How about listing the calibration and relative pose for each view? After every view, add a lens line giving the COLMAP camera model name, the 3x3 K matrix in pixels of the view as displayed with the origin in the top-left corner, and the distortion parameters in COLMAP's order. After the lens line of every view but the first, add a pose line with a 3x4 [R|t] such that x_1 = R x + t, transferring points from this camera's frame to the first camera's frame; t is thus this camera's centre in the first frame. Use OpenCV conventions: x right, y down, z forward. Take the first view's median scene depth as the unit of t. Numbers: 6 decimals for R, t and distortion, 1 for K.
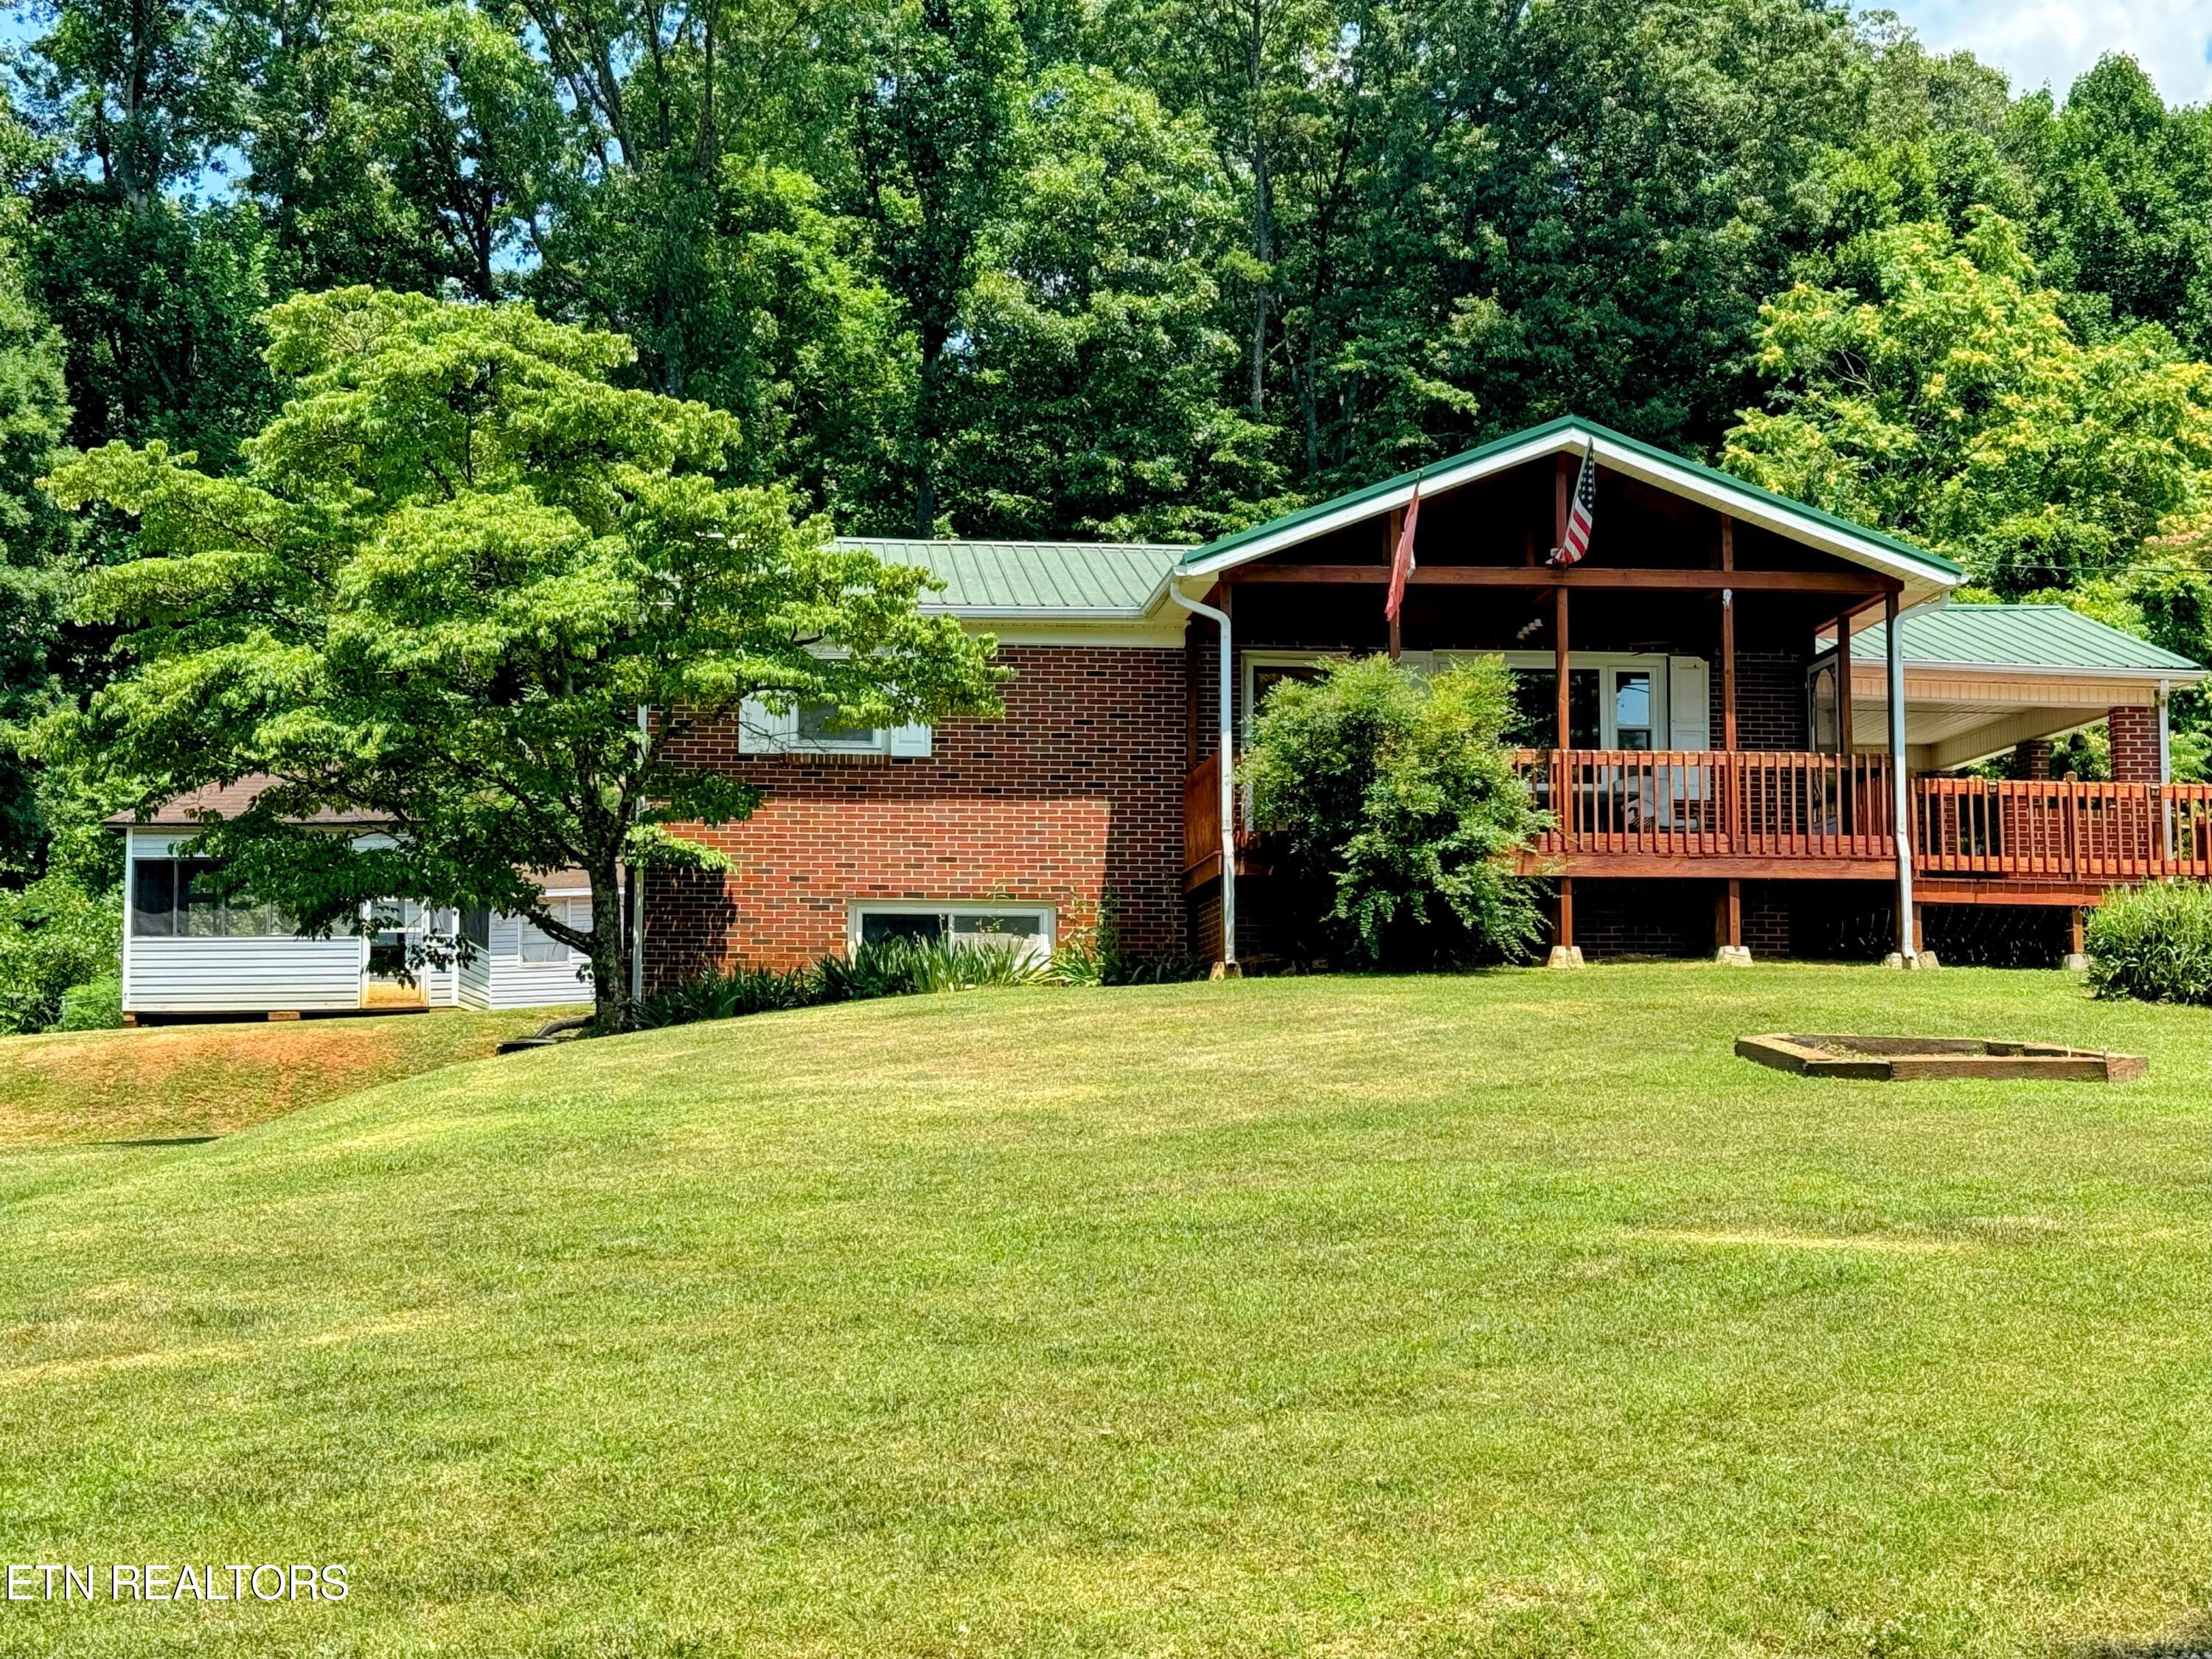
lens RADIAL K [[3393.1, 0, 1111.1], [0, 3393.1, 828.8], [0, 0, 1]] dist [0.136147, 0.000000]
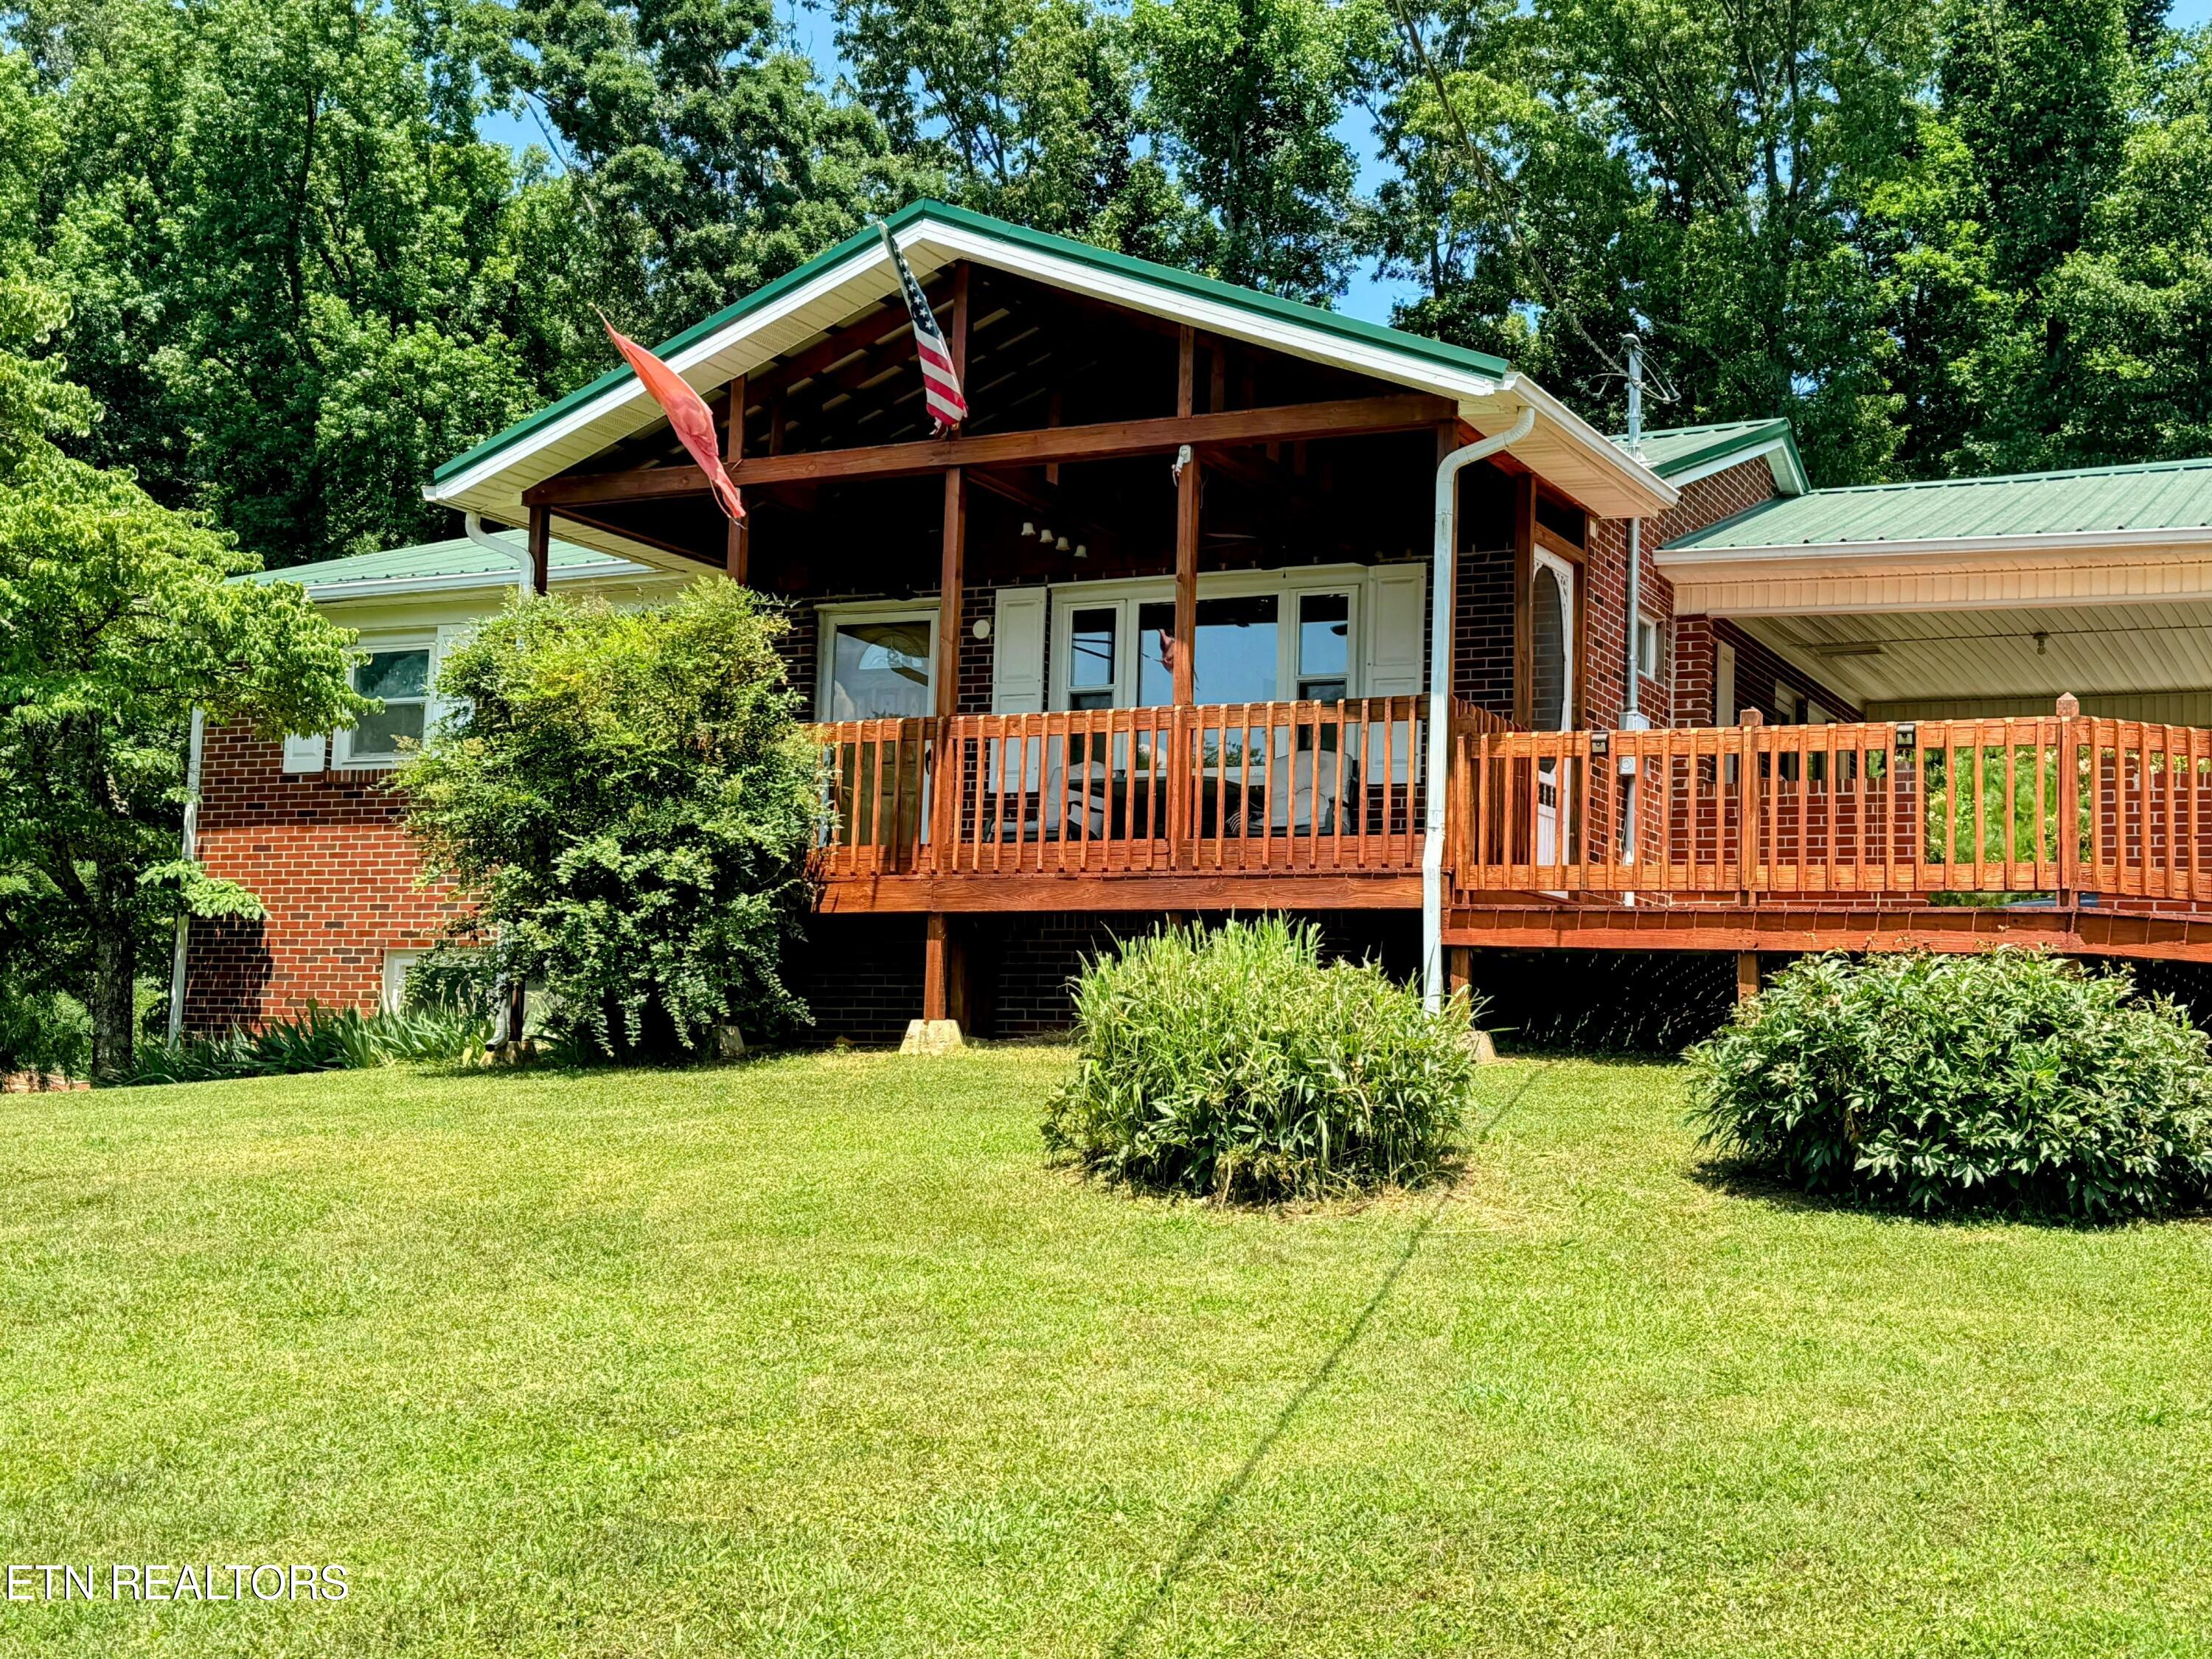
lens RADIAL K [[2703.6, 0, 1107.8], [0, 2703.6, 824.9], [0, 0, 1]] dist [0.093831, 0.000000]
pose [[0.837916, -0.031185, -0.544907, 0.435501], [0.027498, 0.999511, -0.014917, 0.005861], [0.545106, -0.002485, 0.838364, 0.576724]]
